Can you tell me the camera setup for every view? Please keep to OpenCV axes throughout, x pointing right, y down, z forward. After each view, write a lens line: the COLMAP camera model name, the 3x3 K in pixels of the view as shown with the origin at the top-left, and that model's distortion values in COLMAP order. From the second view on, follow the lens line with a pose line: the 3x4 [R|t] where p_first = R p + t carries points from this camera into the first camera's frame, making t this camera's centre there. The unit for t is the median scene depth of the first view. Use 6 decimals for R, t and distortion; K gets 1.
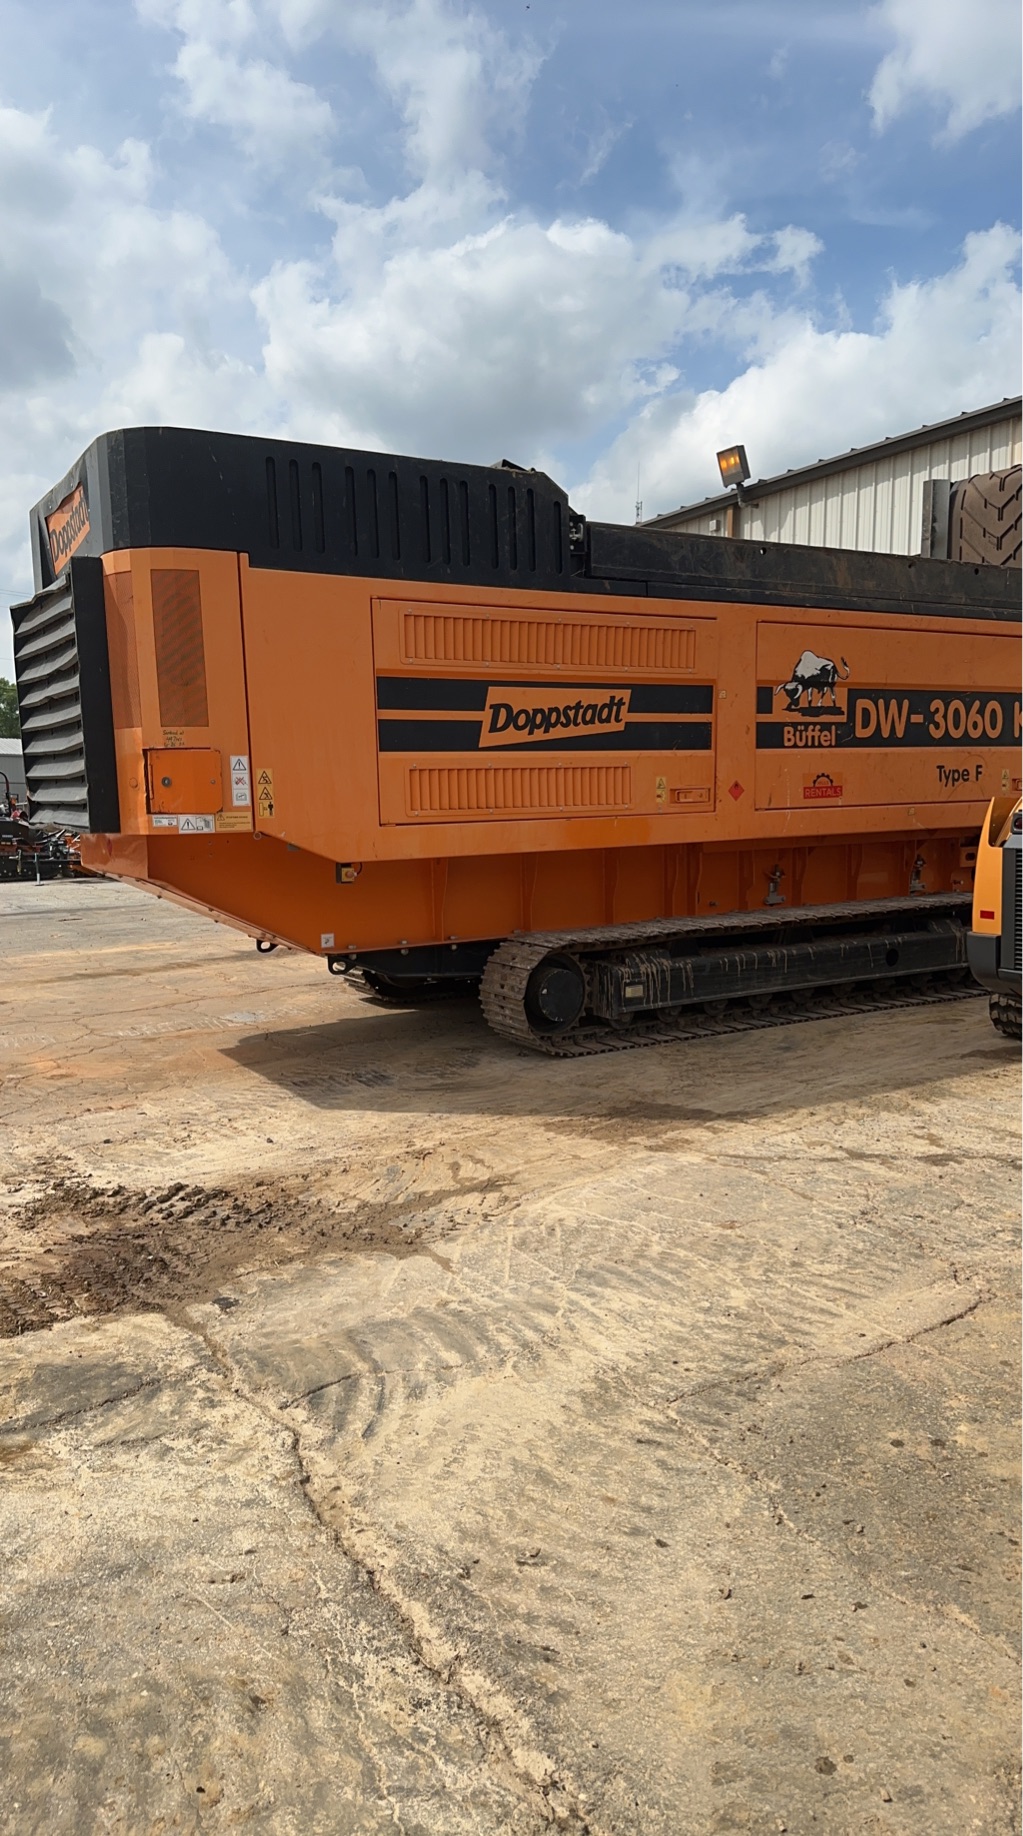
lens RADIAL K [[1250.1, 0, 512.1], [0, 1250.1, 918.9], [0, 0, 1]] dist [-0.004290, -0.001781]
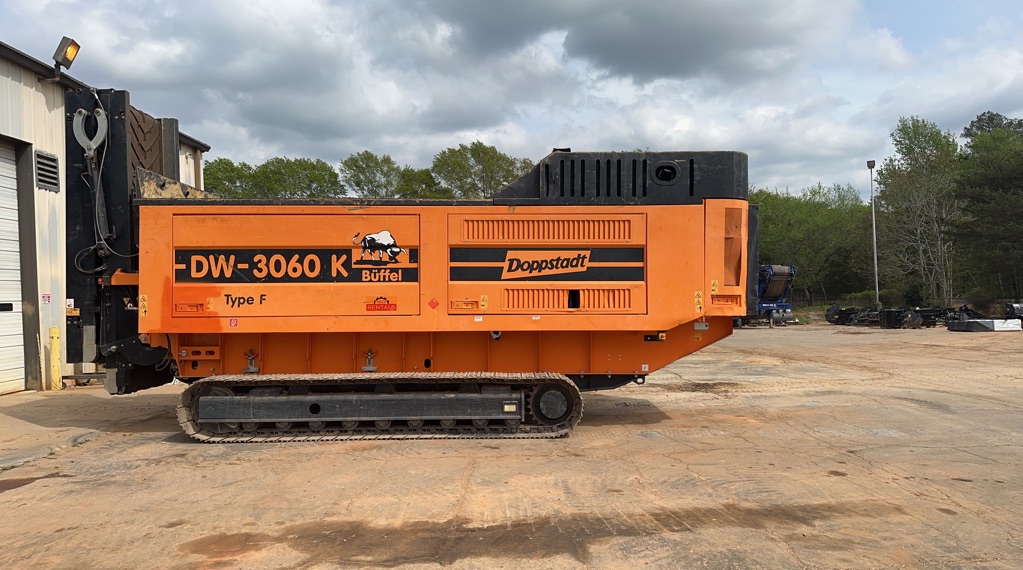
lens RADIAL K [[532.4, 0, 511.6], [0, 532.4, 281.6], [0, 0, 1]] dist [0.002228, -0.000086]
pose [[0.872222, 0.007717, -0.489050, 0.945477], [-0.070256, 0.991483, -0.109657, -0.083206], [0.484039, 0.130004, 0.865335, 0.536303]]
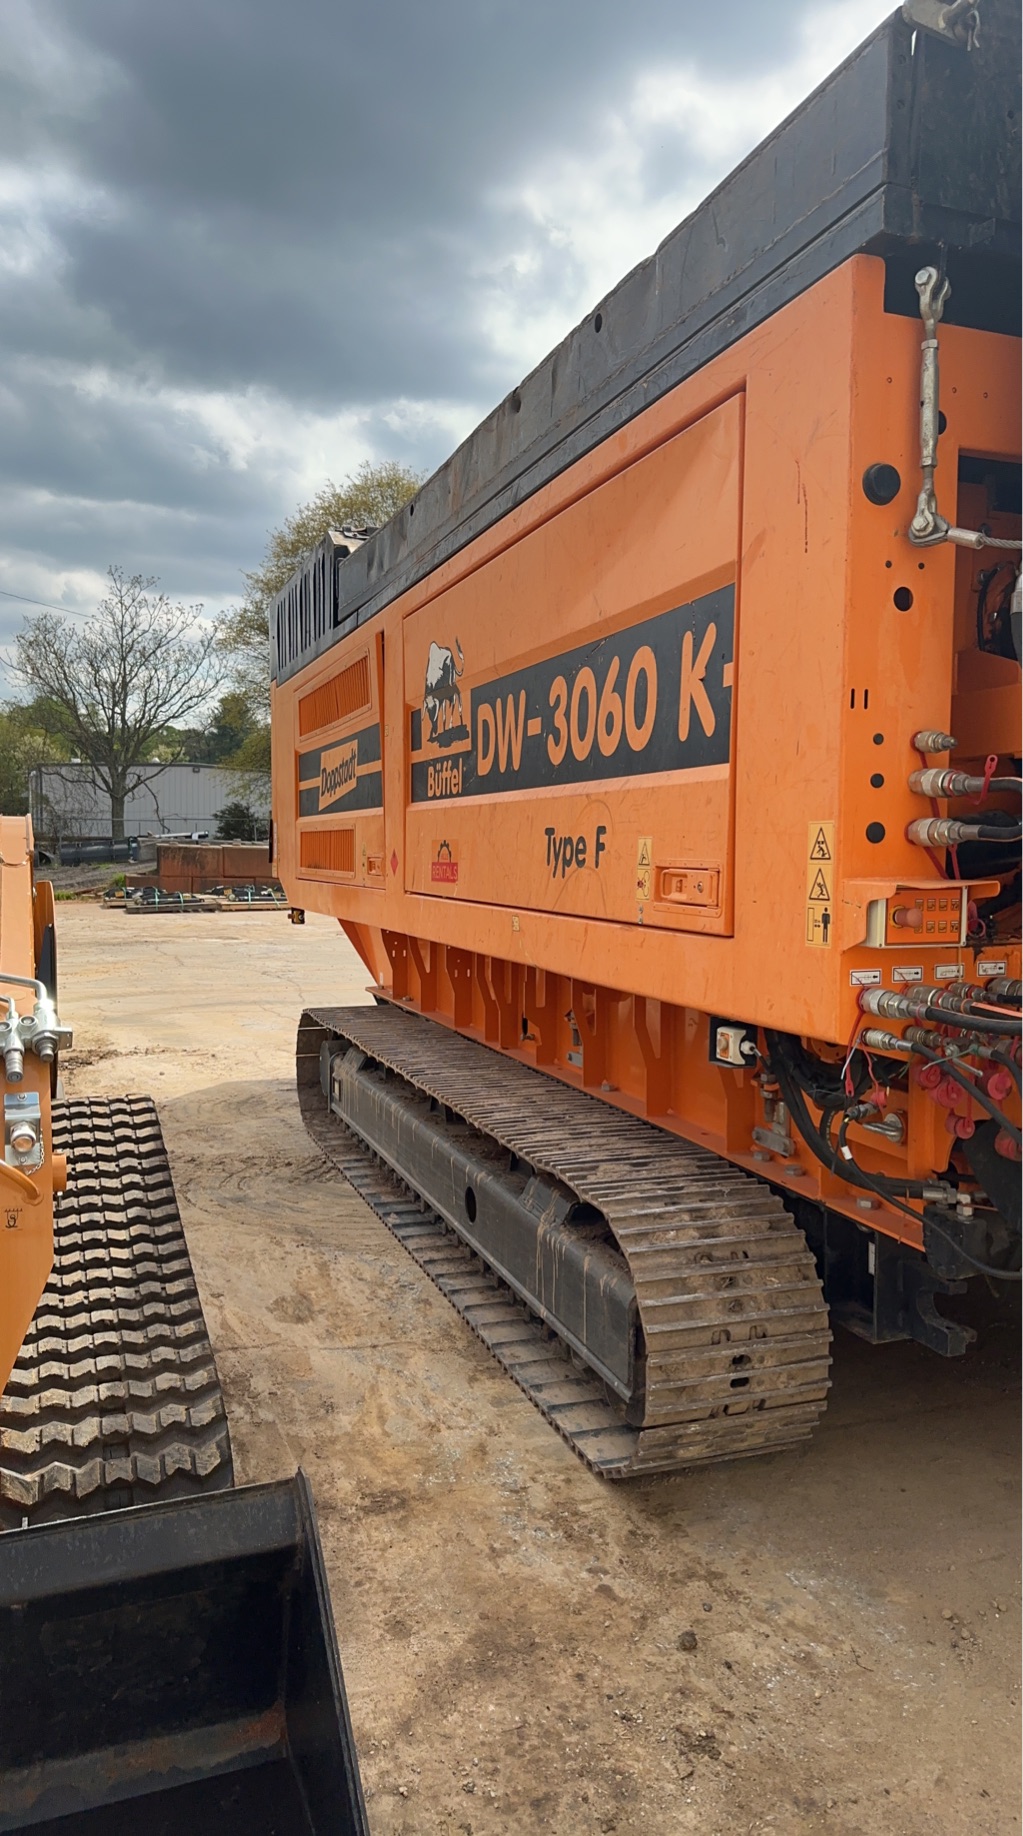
lens RADIAL K [[1250.1, 0, 511.0], [0, 1250.1, 921.9], [0, 0, 1]] dist [-0.004290, -0.001781]
pose [[-0.193244, 0.062457, -0.979161, 0.751105], [-0.140784, 0.985880, 0.090670, -0.124257], [0.970998, 0.155372, -0.181723, 1.041334]]
